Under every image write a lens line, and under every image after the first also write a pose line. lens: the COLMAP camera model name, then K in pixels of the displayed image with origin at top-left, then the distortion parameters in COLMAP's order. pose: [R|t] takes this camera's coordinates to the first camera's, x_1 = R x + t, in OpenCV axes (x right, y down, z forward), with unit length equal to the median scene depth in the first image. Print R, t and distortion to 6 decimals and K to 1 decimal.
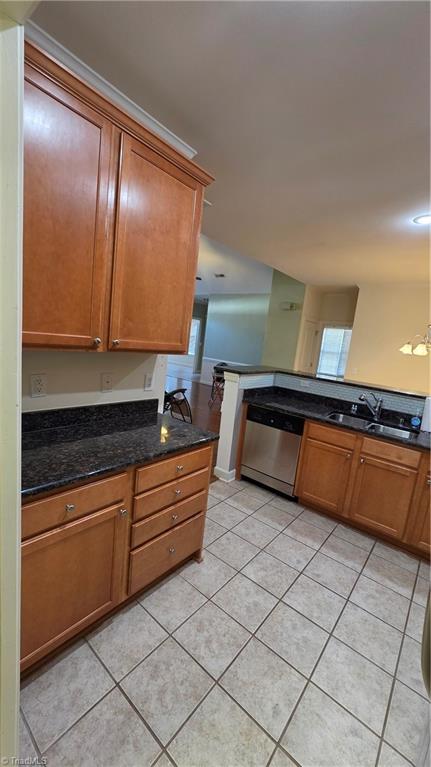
lens RADIAL K [[305.4, 0, 215.5], [0, 305.4, 383.5], [0, 0, 1]] dist [-0.000292, 0.000691]
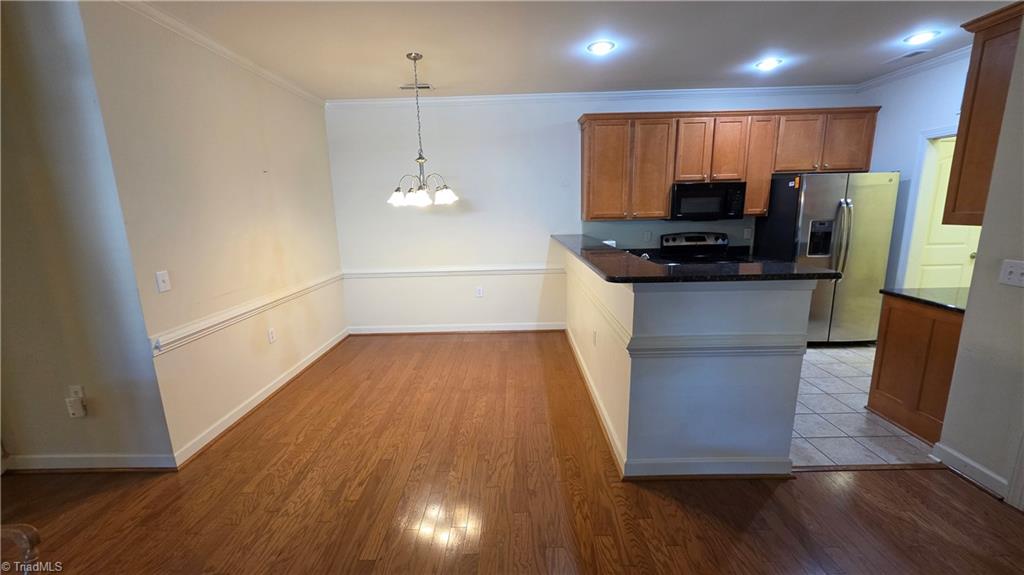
lens RADIAL K [[407.7, 0, 512.0], [0, 407.7, 287.5], [0, 0, 1]] dist [-0.000292, 0.000691]
pose [[-0.621610, -0.243600, 0.744486, -0.255898], [0.077788, 0.926522, 0.368112, -0.484908], [-0.779455, 0.286735, -0.556986, 2.848591]]
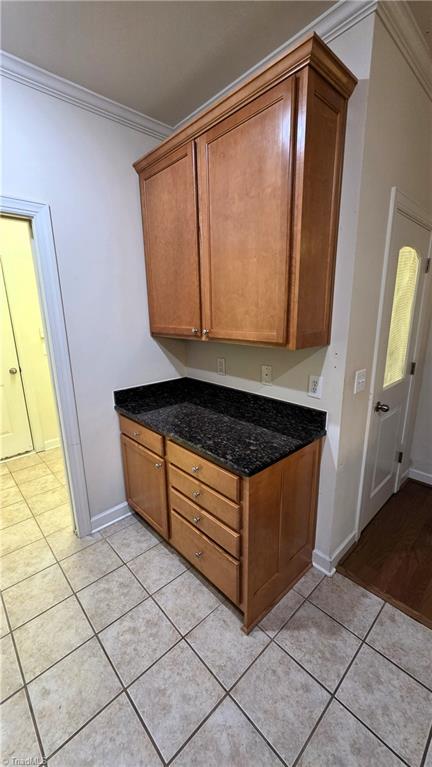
lens RADIAL K [[305.4, 0, 216.0], [0, 305.4, 383.5], [0, 0, 1]] dist [-0.000292, 0.000691]
pose [[-0.137612, 0.131285, -0.981747, 0.633443], [-0.150946, 0.976820, 0.151785, -0.101224], [0.978917, 0.169078, -0.114605, 0.971084]]
